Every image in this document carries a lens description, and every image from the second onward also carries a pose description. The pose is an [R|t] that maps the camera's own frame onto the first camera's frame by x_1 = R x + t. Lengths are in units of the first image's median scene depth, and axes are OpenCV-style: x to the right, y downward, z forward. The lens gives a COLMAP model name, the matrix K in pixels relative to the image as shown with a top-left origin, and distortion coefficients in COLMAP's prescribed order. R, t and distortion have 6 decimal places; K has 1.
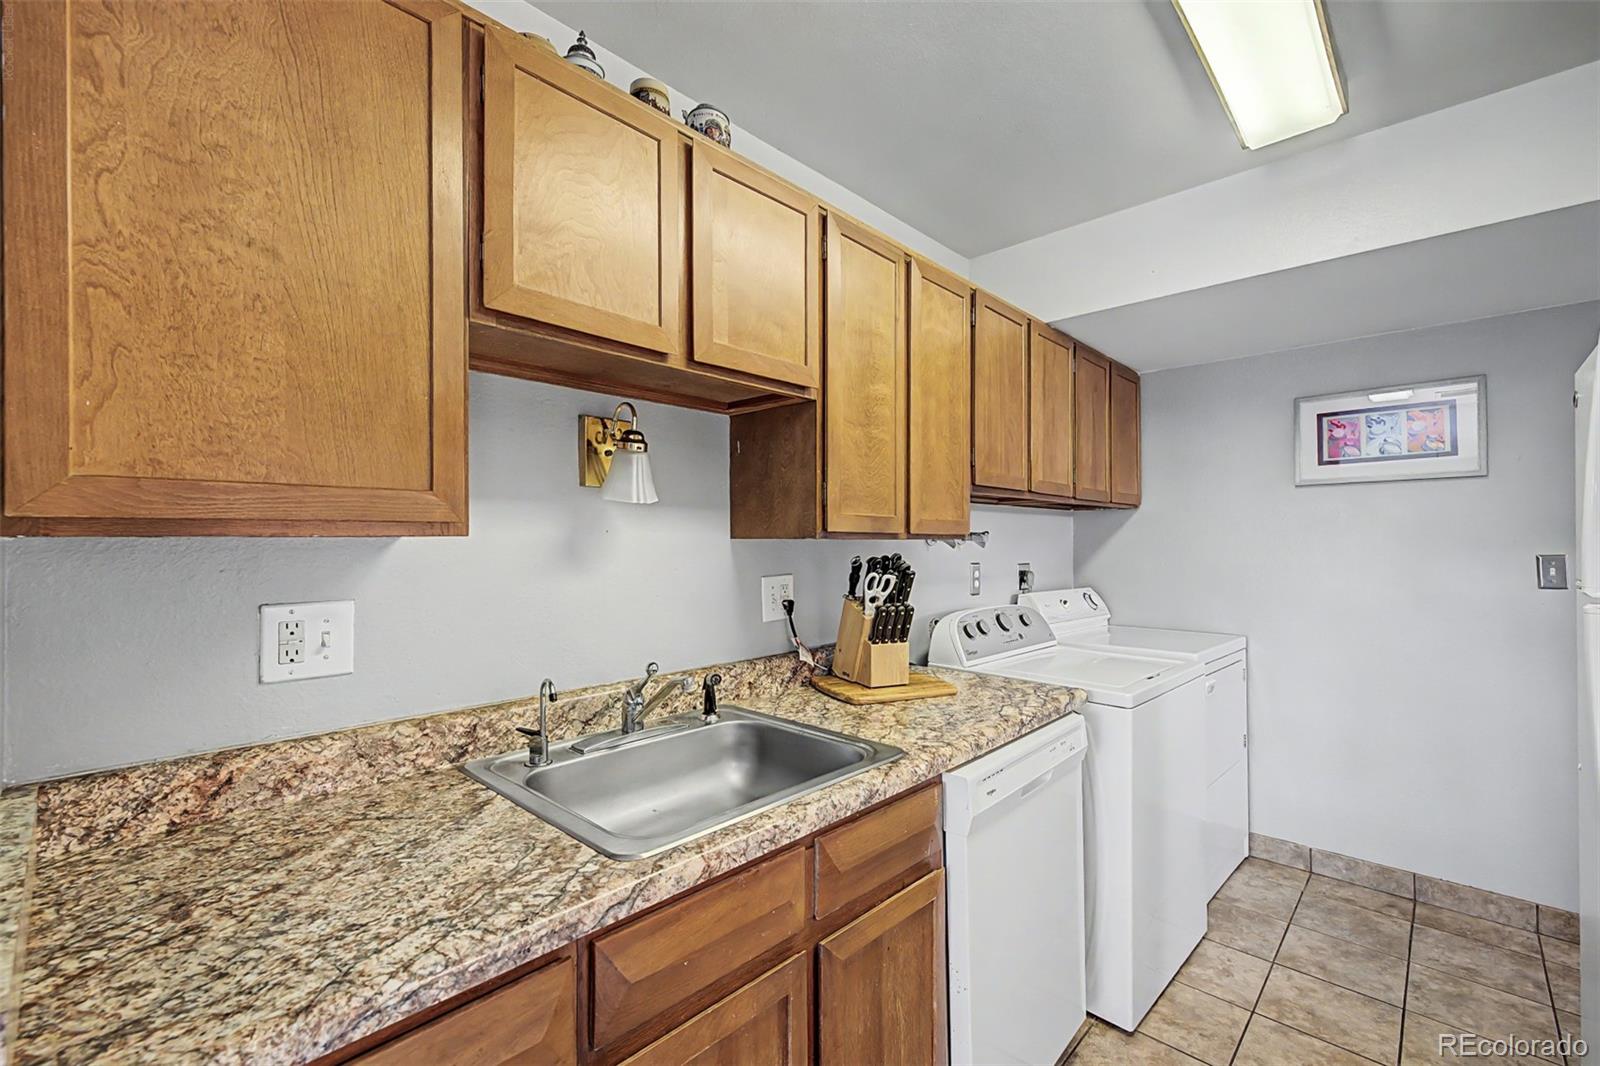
lens RADIAL K [[679.9, 0, 795.6], [0, 679.9, 535.4], [0, 0, 1]] dist [0.009670, -0.002135]
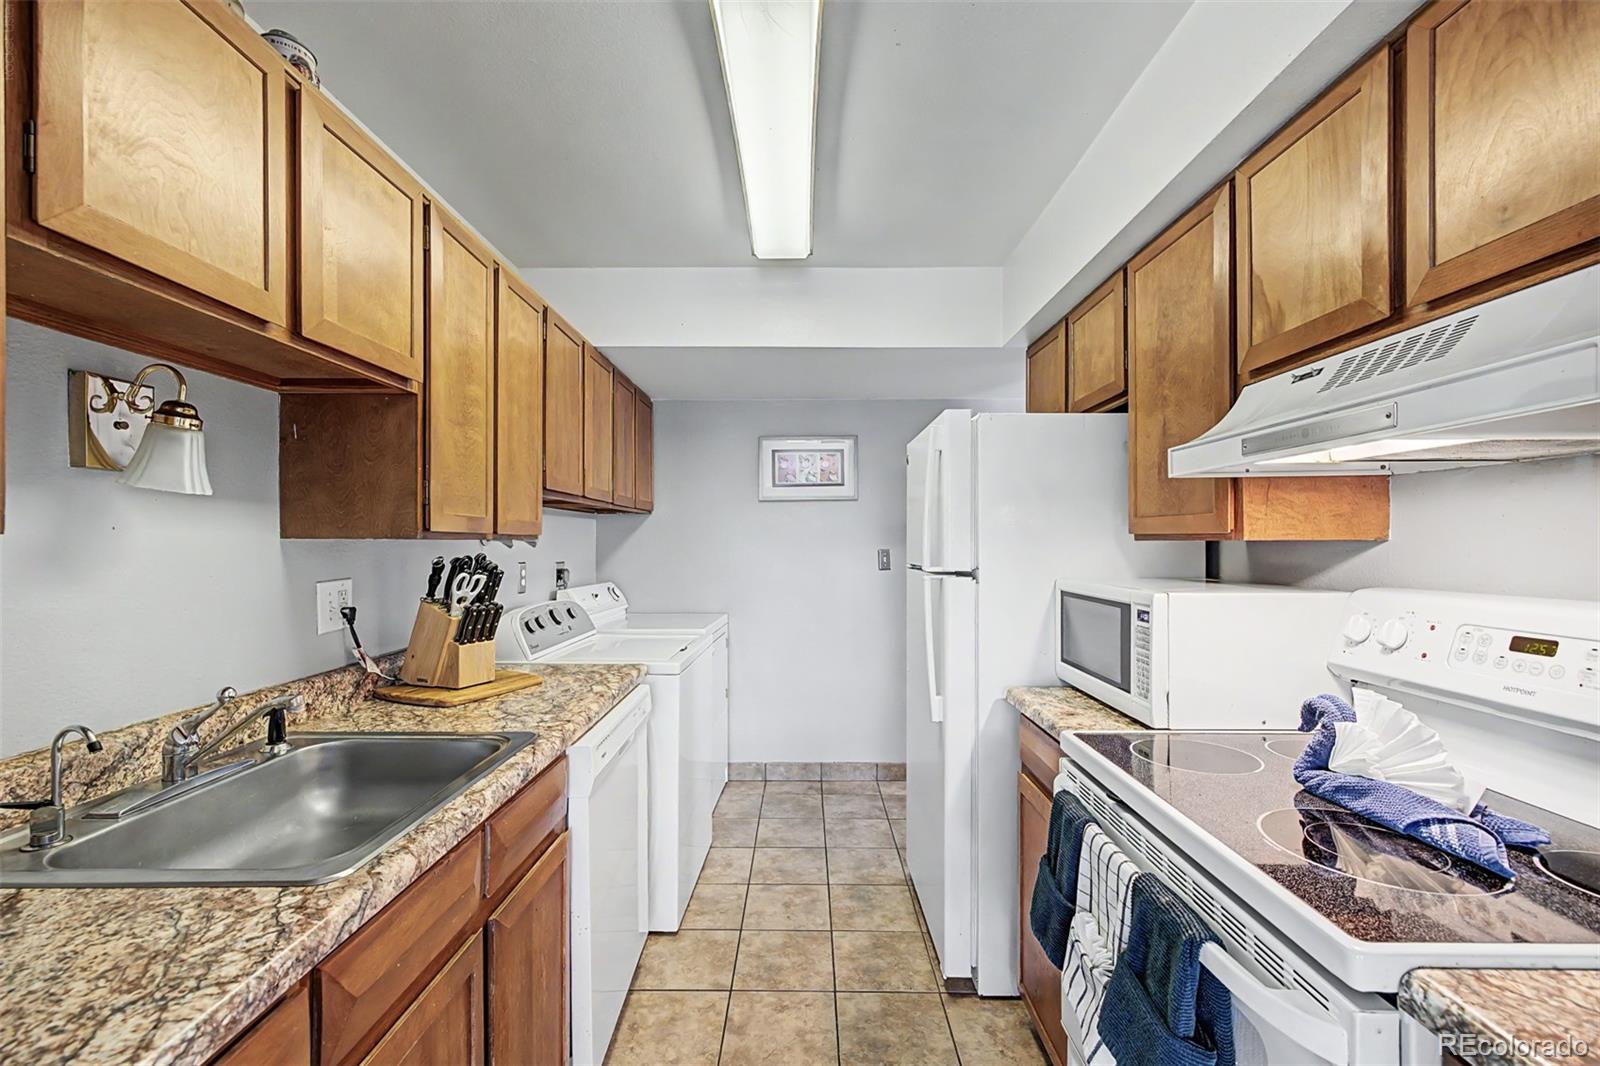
lens RADIAL K [[679.9, 0, 791.4], [0, 679.9, 539.7], [0, 0, 1]] dist [0.009670, -0.002135]
pose [[0.733326, 0.001391, 0.679875, -0.252286], [-0.005445, 0.999978, 0.003827, -0.000219], [-0.679855, -0.006508, 0.733318, -0.070069]]
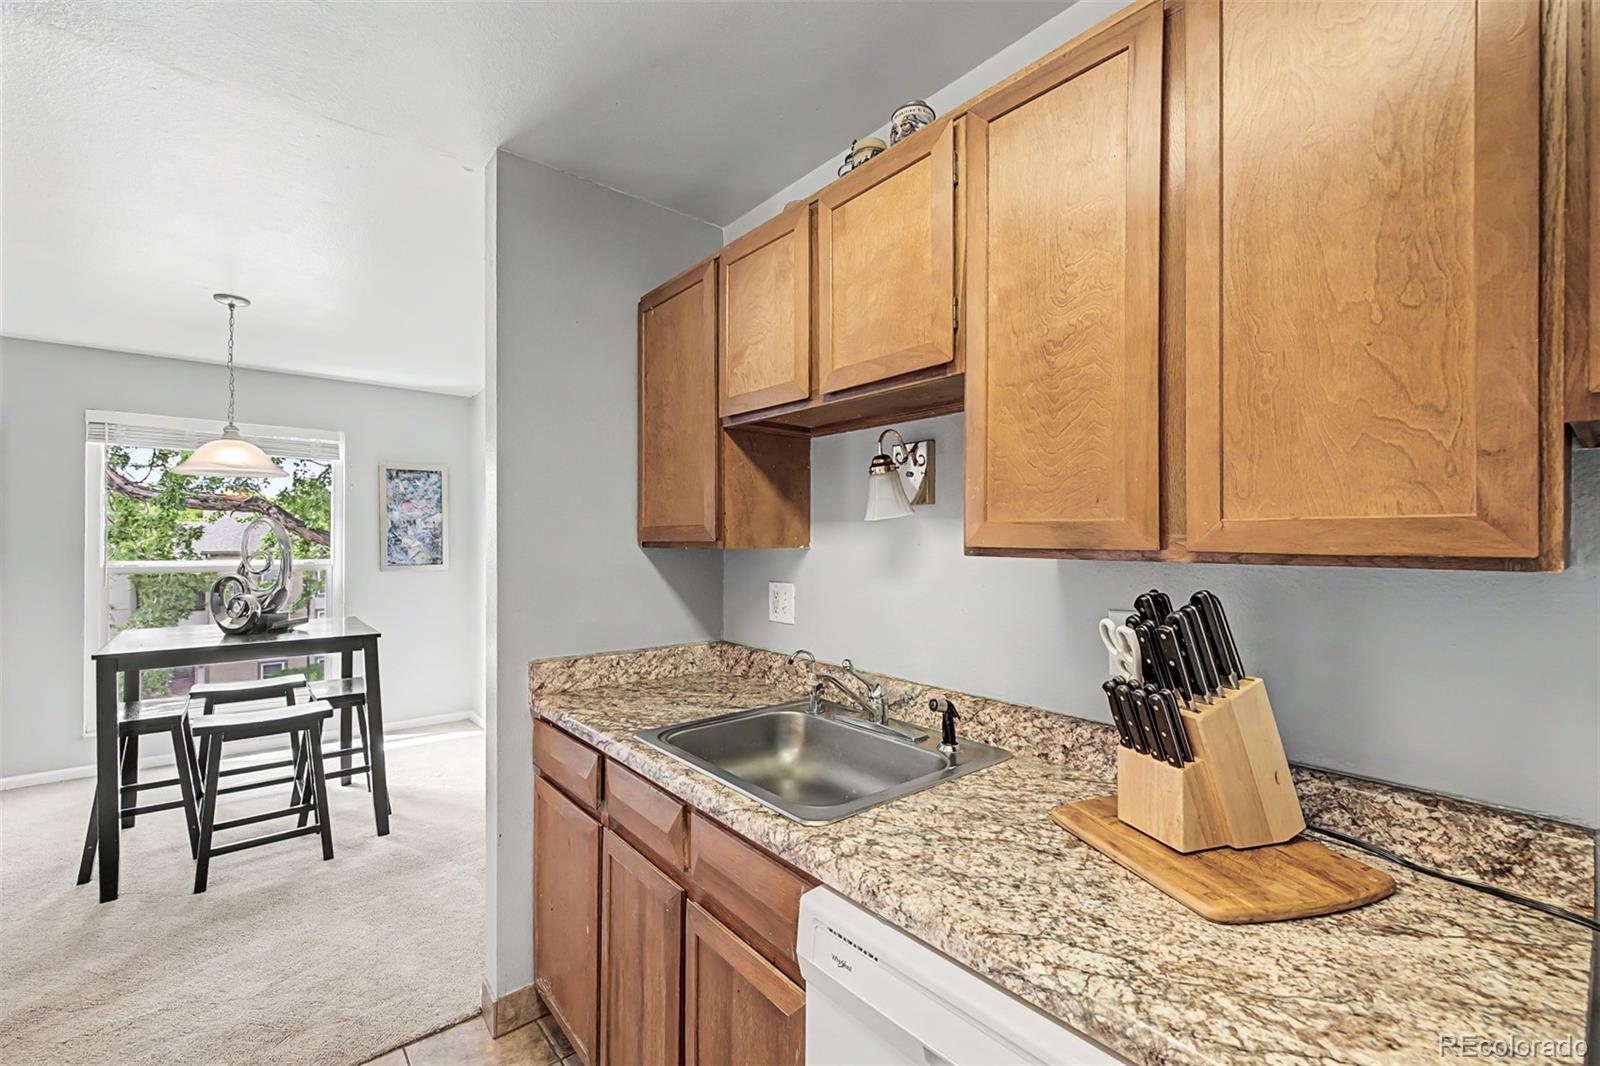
lens RADIAL K [[673.6, 0, 799.7], [0, 673.6, 541.1], [0, 0, 1]] dist [0.009989, -0.002739]
pose [[-0.106049, 0.006991, -0.994336, 0.853562], [0.003735, 0.999971, 0.006632, -0.019438], [0.994354, -0.003010, -0.106072, 0.959312]]
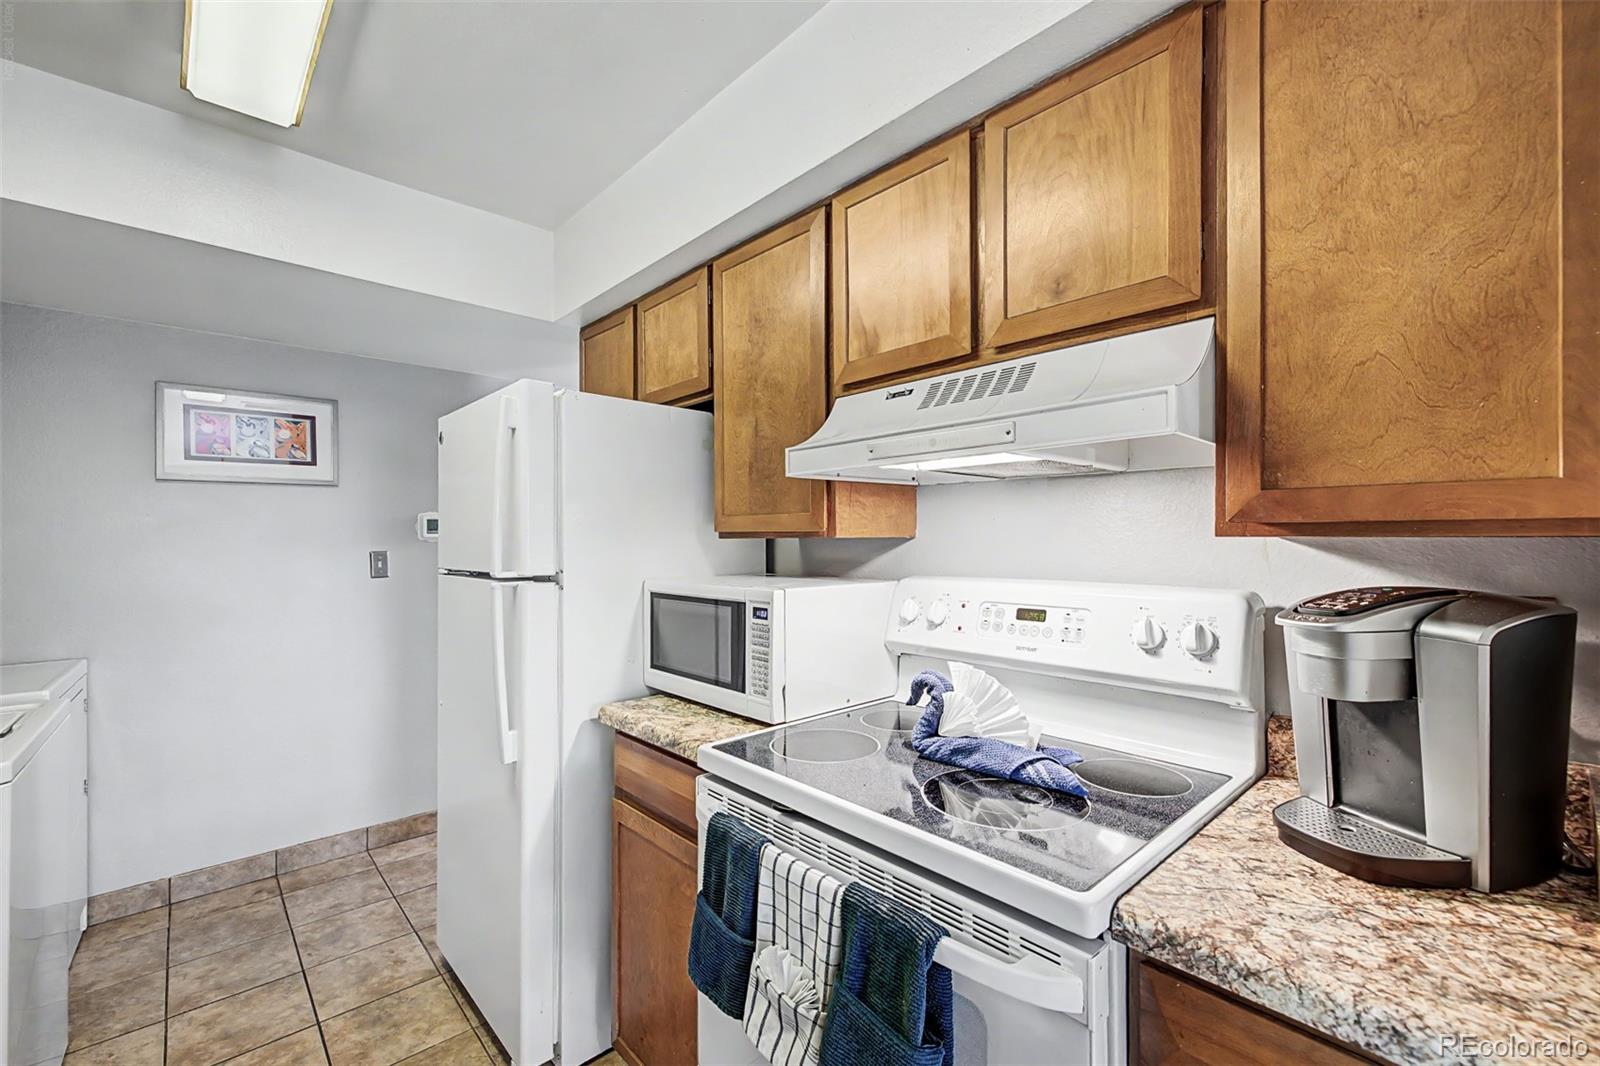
lens RADIAL K [[679.9, 0, 799.0], [0, 679.9, 539.2], [0, 0, 1]] dist [0.009670, -0.002135]
pose [[0.062544, 0.000405, 0.998042, -0.186499], [-0.004315, 0.999991, -0.000136, 0.003235], [-0.998033, -0.004298, 0.062545, 0.188929]]
